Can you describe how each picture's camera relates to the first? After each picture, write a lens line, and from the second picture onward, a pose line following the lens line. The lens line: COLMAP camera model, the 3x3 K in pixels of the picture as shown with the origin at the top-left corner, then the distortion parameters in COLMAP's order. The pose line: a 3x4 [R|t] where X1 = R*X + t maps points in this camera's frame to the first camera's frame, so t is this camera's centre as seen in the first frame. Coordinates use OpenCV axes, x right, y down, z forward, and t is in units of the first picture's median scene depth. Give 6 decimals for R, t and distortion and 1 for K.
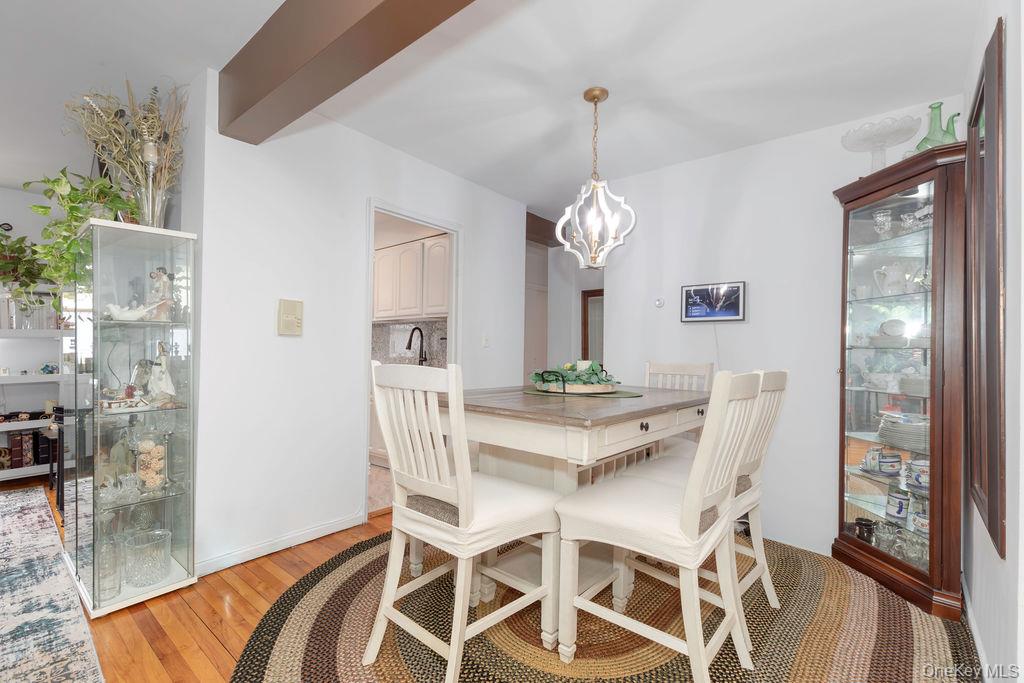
lens RADIAL K [[455.0, 0, 498.8], [0, 455.0, 344.1], [0, 0, 1]] dist [0.002613, 0.000173]
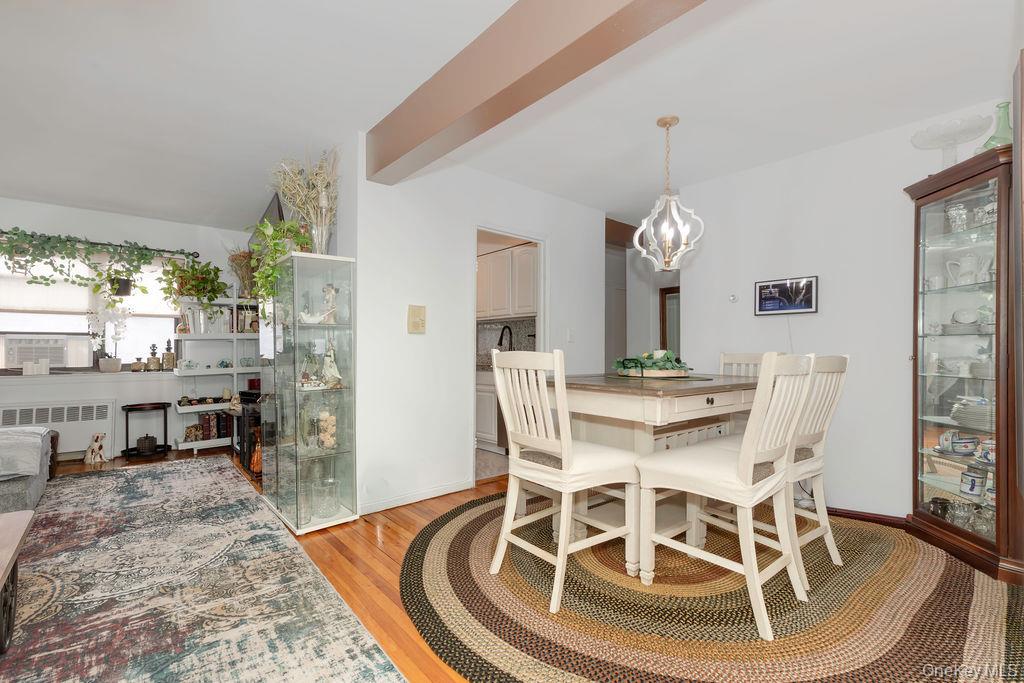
lens RADIAL K [[455.0, 0, 498.8], [0, 455.0, 344.1], [0, 0, 1]] dist [0.002613, 0.000173]
pose [[0.986020, -0.013387, -0.166089, -0.028073], [0.013647, 0.999907, 0.000424, 0.015142], [0.166068, -0.002685, 0.986111, -0.236268]]
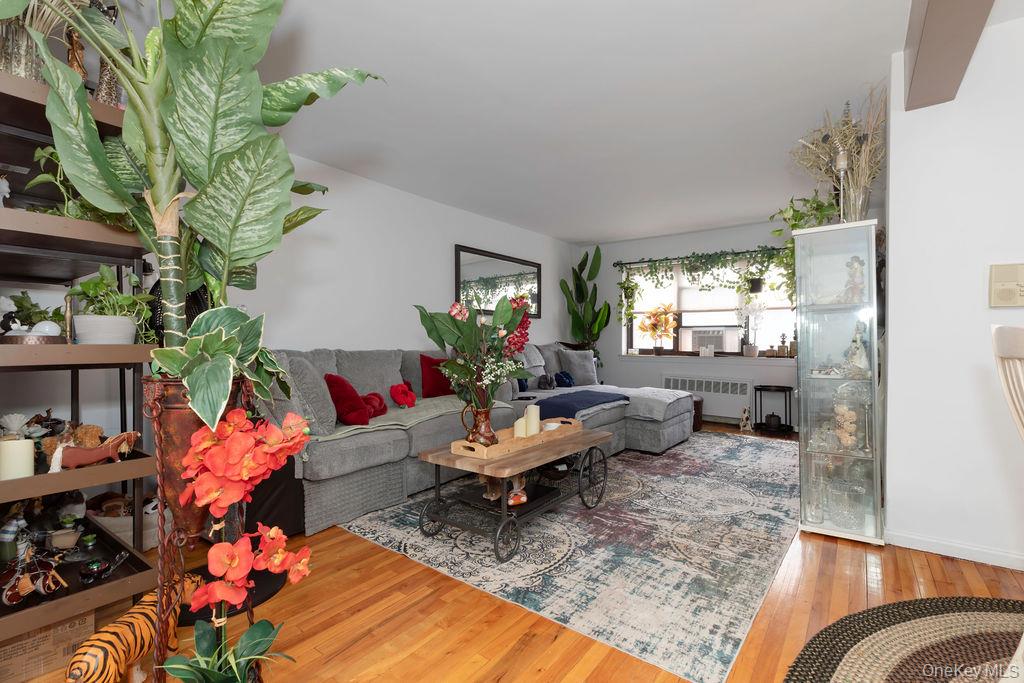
lens RADIAL K [[465.3, 0, 528.1], [0, 465.3, 345.9], [0, 0, 1]] dist [0.001488, 0.000114]
pose [[0.084374, -0.000953, -0.996434, 0.335090], [0.009800, 0.999952, -0.000127, 0.046326], [0.996386, -0.009754, 0.084379, 0.080894]]
